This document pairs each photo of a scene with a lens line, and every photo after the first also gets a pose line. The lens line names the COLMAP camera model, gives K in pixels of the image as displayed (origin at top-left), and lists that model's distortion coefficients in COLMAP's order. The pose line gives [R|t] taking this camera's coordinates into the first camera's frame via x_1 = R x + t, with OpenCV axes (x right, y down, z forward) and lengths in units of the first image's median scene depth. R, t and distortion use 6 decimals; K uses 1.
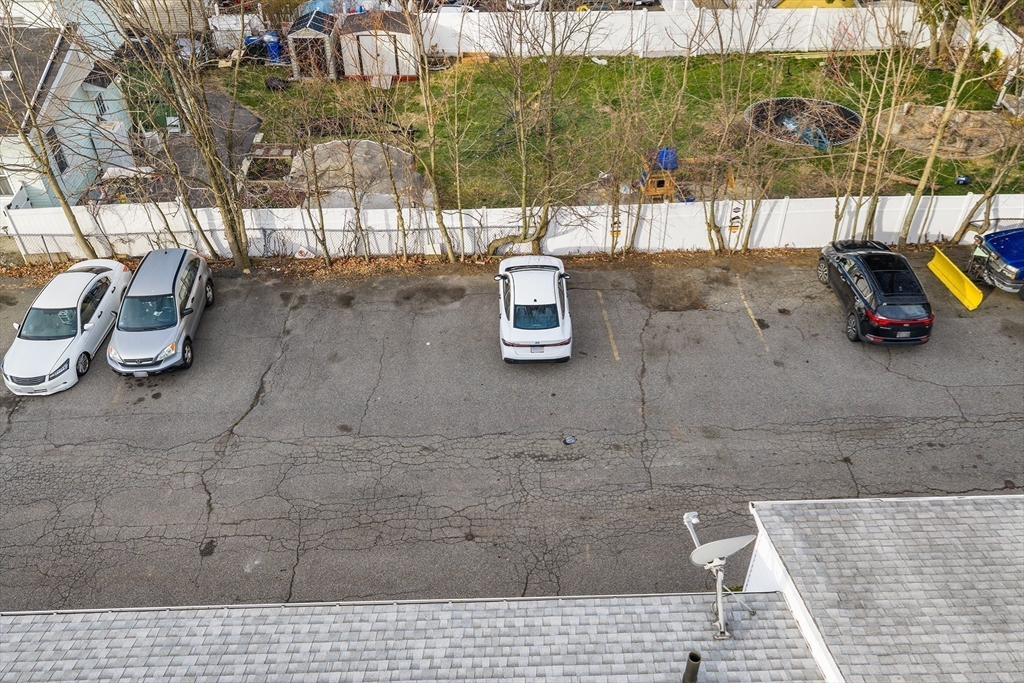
lens RADIAL K [[870.2, 0, 520.5], [0, 870.2, 341.9], [0, 0, 1]] dist [0.003483, -0.006556]
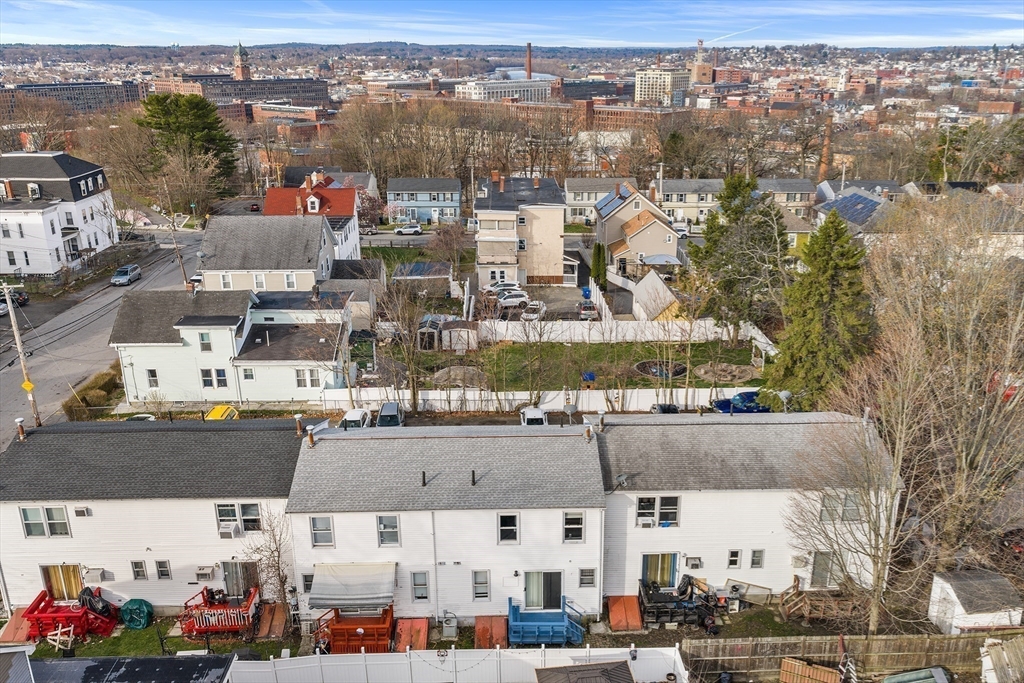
lens RADIAL K [[870.2, 0, 520.5], [0, 870.2, 341.9], [0, 0, 1]] dist [0.003483, -0.006556]
pose [[0.999973, 0.006424, -0.003529, -0.016169], [-0.007252, 0.937180, -0.348771, 0.569385], [0.001067, 0.348787, 0.937201, -1.349959]]
